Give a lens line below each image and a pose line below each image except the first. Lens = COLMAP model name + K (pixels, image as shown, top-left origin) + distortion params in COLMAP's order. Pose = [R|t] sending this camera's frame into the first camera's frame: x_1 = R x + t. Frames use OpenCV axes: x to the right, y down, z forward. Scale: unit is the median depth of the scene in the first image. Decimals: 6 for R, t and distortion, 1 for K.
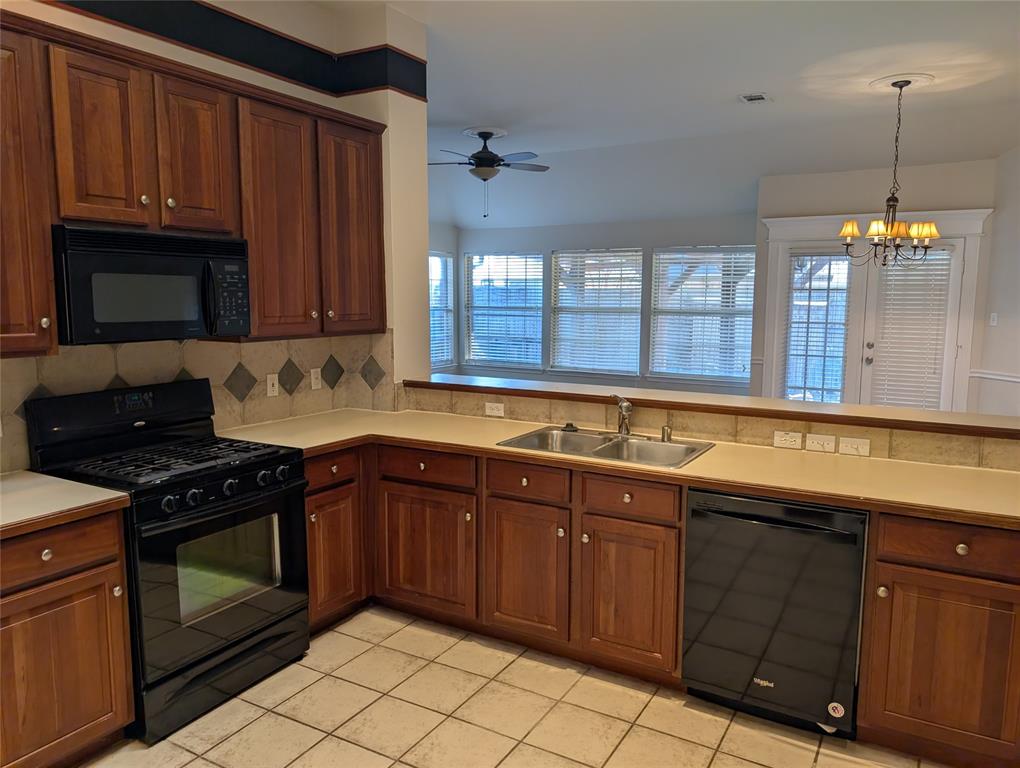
lens RADIAL K [[725.6, 0, 517.1], [0, 725.6, 383.2], [0, 0, 1]] dist [0.011289, -0.005704]
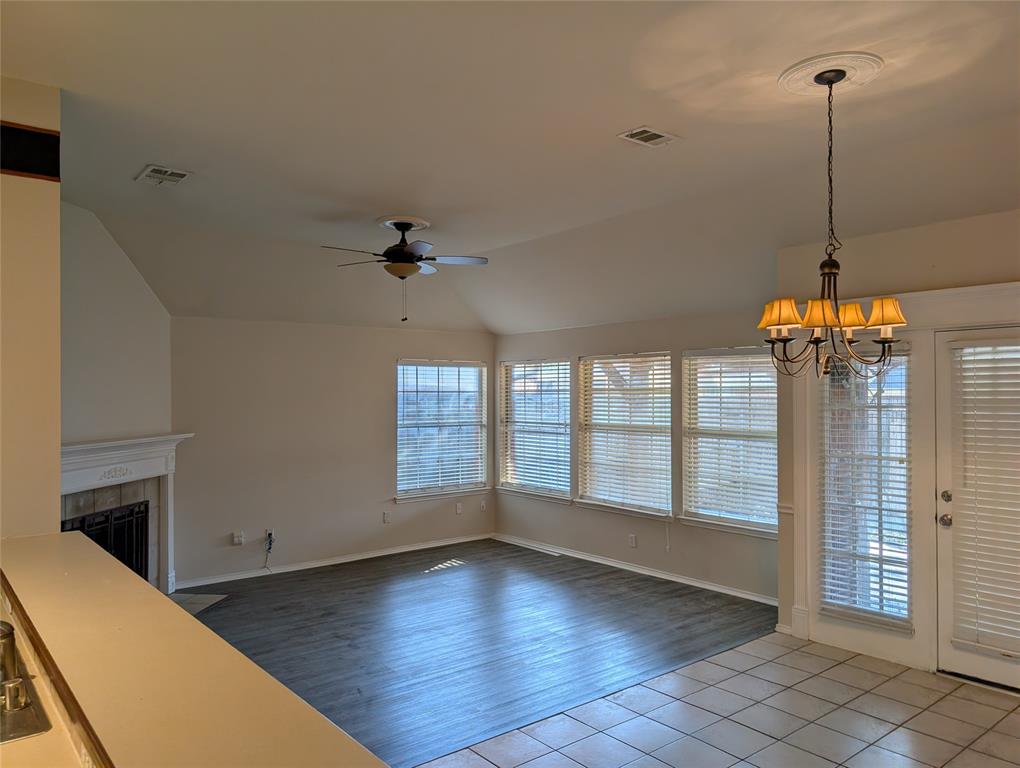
lens RADIAL K [[725.6, 0, 506.1], [0, 725.6, 389.4], [0, 0, 1]] dist [0.011289, -0.005704]
pose [[0.934801, -0.008265, -0.355076, 0.301610], [-0.039413, 0.991141, -0.126830, -0.041481], [0.352979, 0.132556, 0.926194, 0.234278]]
